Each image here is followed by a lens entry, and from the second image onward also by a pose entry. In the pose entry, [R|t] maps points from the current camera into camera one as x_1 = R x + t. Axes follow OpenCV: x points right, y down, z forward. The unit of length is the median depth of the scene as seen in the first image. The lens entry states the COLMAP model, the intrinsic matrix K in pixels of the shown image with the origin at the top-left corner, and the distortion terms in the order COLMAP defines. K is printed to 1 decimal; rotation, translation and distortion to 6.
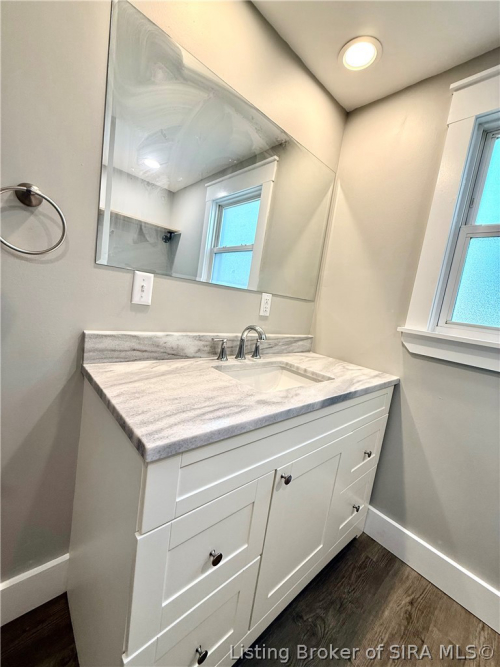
lens RADIAL K [[265.5, 0, 250.2], [0, 265.5, 332.5], [0, 0, 1]] dist [-0.001846, 0.000849]
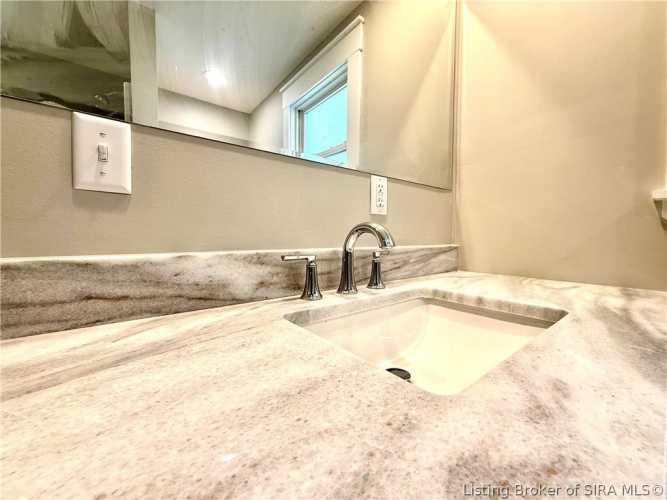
lens RADIAL K [[265.5, 0, 329.4], [0, 265.5, 249.9], [0, 0, 1]] dist [-0.001846, 0.000849]
pose [[0.986647, -0.134772, -0.091460, -0.013864], [0.126859, 0.988059, -0.087446, 0.057478], [0.102153, 0.074676, 0.991962, 0.473879]]
